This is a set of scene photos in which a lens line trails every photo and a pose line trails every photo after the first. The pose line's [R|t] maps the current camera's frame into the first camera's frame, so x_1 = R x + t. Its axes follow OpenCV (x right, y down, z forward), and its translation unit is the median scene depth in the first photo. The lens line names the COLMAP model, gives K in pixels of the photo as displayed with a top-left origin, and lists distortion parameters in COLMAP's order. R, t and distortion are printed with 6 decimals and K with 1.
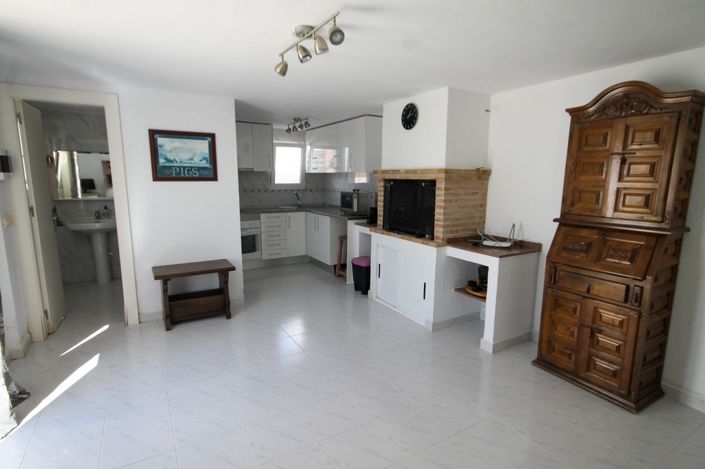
lens RADIAL K [[368.1, 0, 352.5], [0, 368.1, 234.5], [0, 0, 1]] dist [-0.000715, 0.000931]
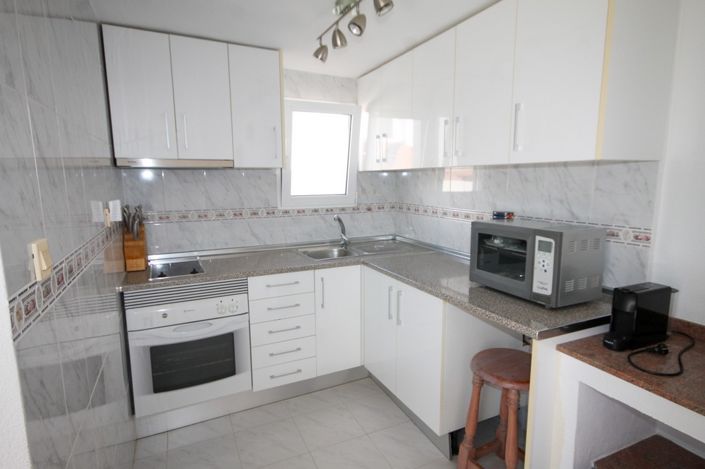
lens RADIAL K [[386.8, 0, 352.5], [0, 386.8, 234.5], [0, 0, 1]] dist [0.003144, 0.000629]
pose [[0.993983, -0.001858, -0.109515, -0.097599], [-0.000279, 0.999810, -0.019492, -0.093737], [0.109530, 0.019405, 0.993794, 0.618937]]
